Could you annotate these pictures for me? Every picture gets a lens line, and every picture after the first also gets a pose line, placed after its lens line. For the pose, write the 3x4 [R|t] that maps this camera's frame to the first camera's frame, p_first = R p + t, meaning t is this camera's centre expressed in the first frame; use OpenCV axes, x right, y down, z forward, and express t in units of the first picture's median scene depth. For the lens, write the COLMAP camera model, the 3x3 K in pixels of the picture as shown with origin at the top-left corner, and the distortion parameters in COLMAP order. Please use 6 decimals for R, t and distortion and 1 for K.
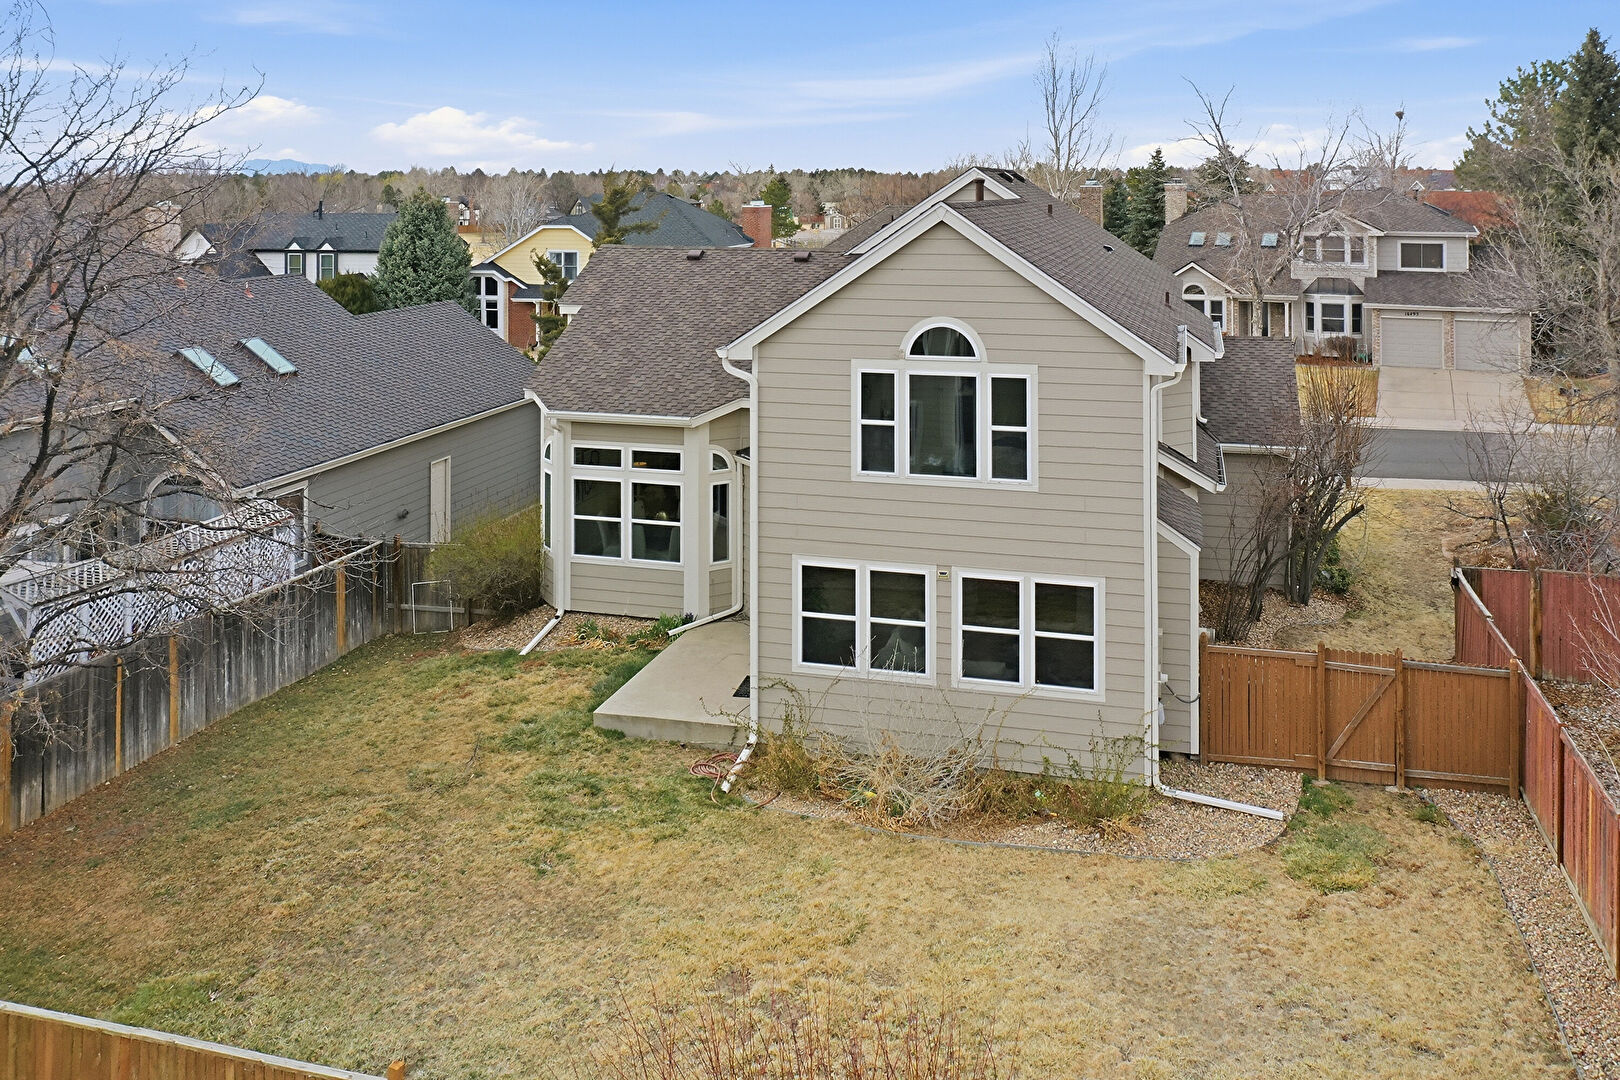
lens RADIAL K [[1335.6, 0, 808.7], [0, 1335.6, 176.1], [0, 0, 1]] dist [-0.003551, -0.000889]
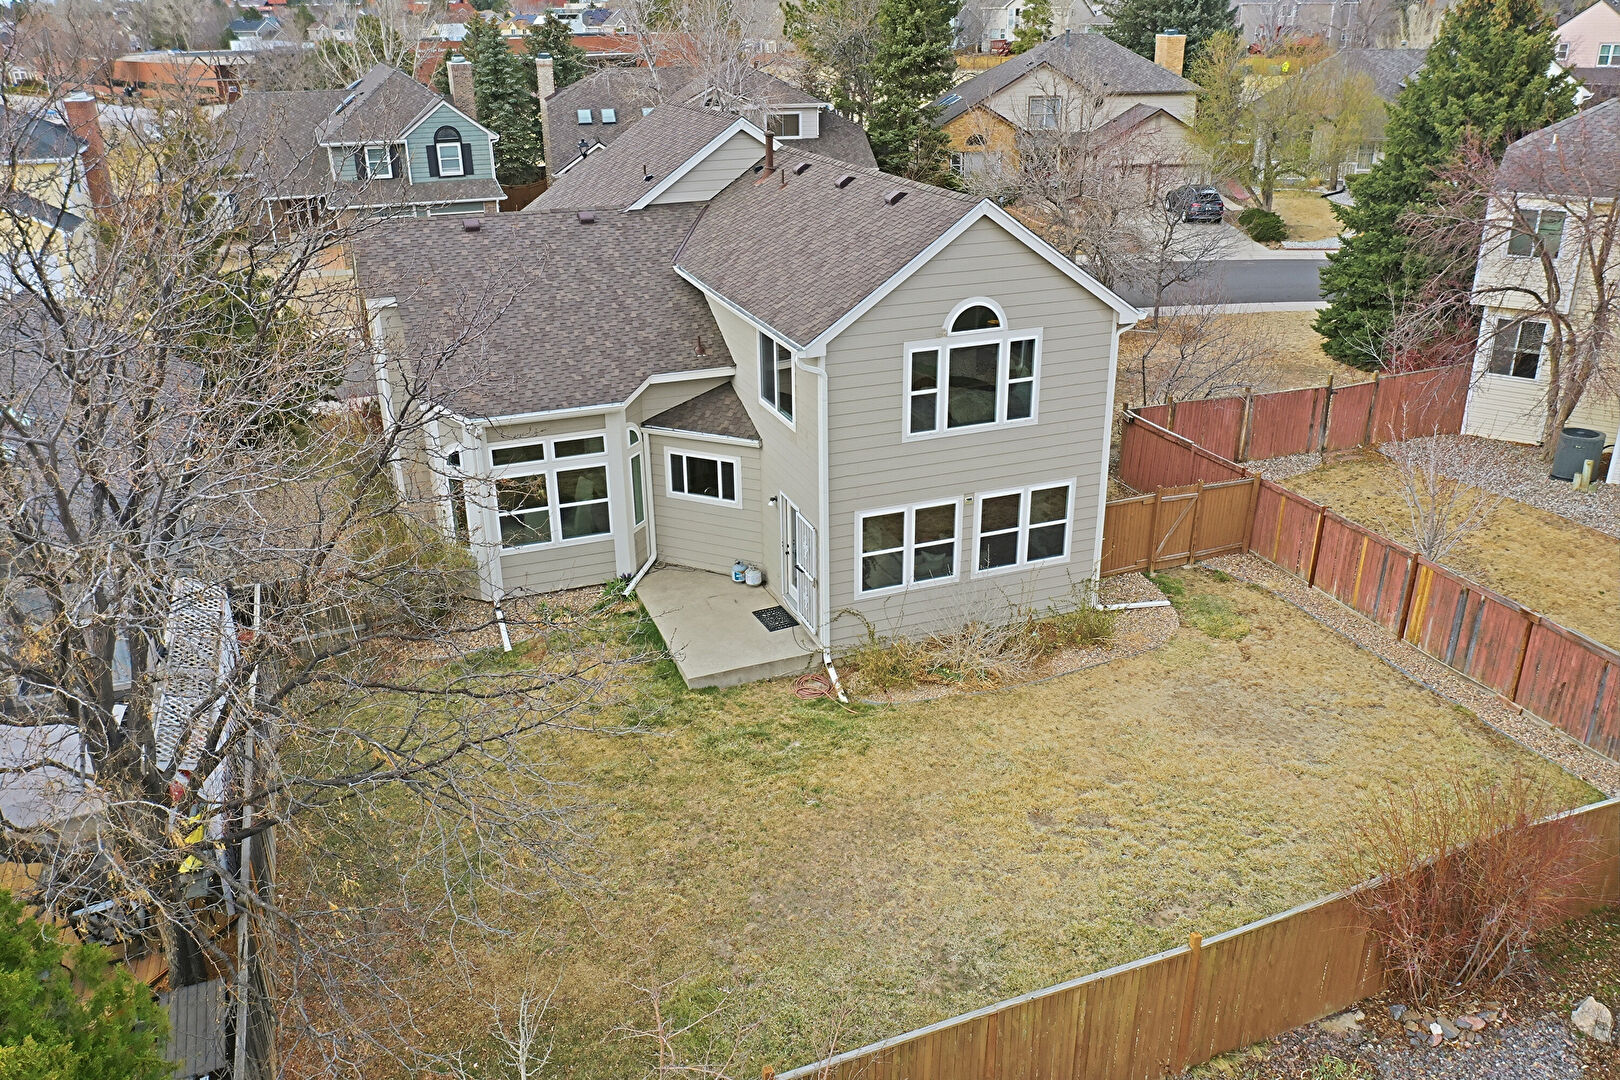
lens RADIAL K [[1247.6, 0, 810.0], [0, 1247.6, 540.0], [0, 0, 1]] dist [-0.021773, -0.003856]
pose [[0.806337, -0.238143, 0.541395, -0.663671], [0.004641, 0.917879, 0.396833, -0.135025], [-0.591438, -0.317468, 0.741225, 0.201381]]
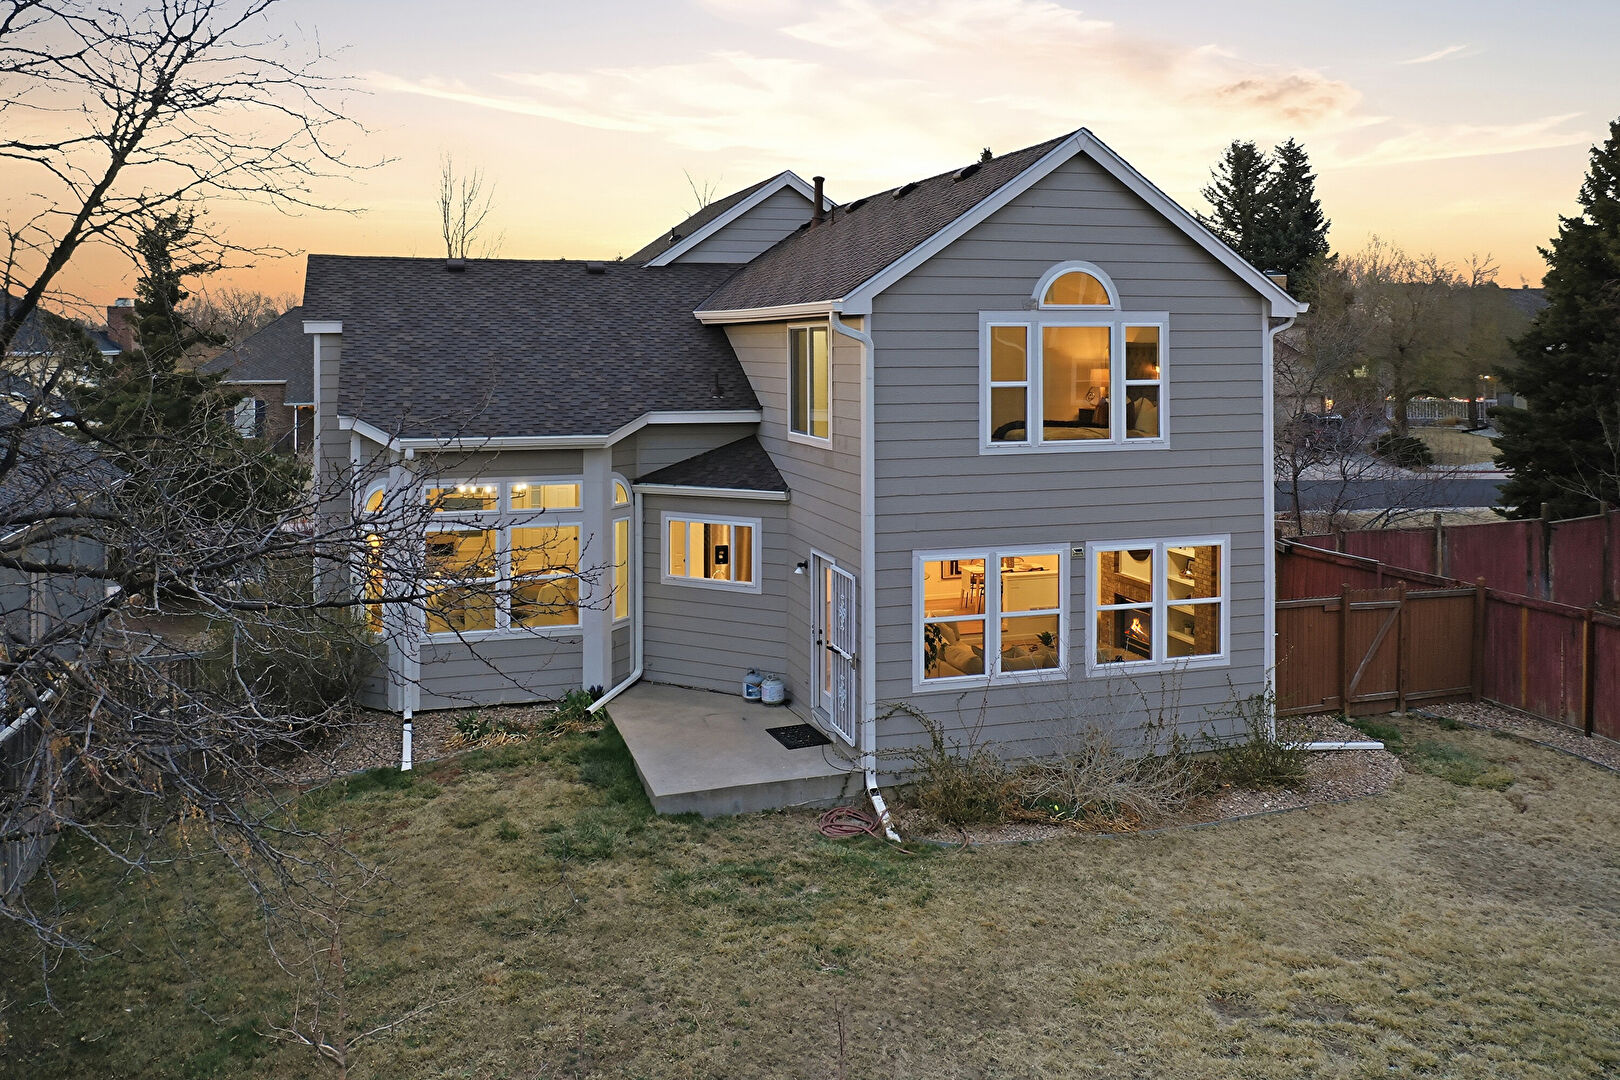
lens RADIAL K [[1330.1, 0, 812.8], [0, 1330.1, 340.2], [0, 0, 1]] dist [-0.013278, -0.007689]
pose [[0.841695, 0.000736, 0.539953, -0.517956], [-0.004107, 0.999979, 0.005039, 0.153639], [-0.539938, -0.006459, 0.841680, 0.353501]]
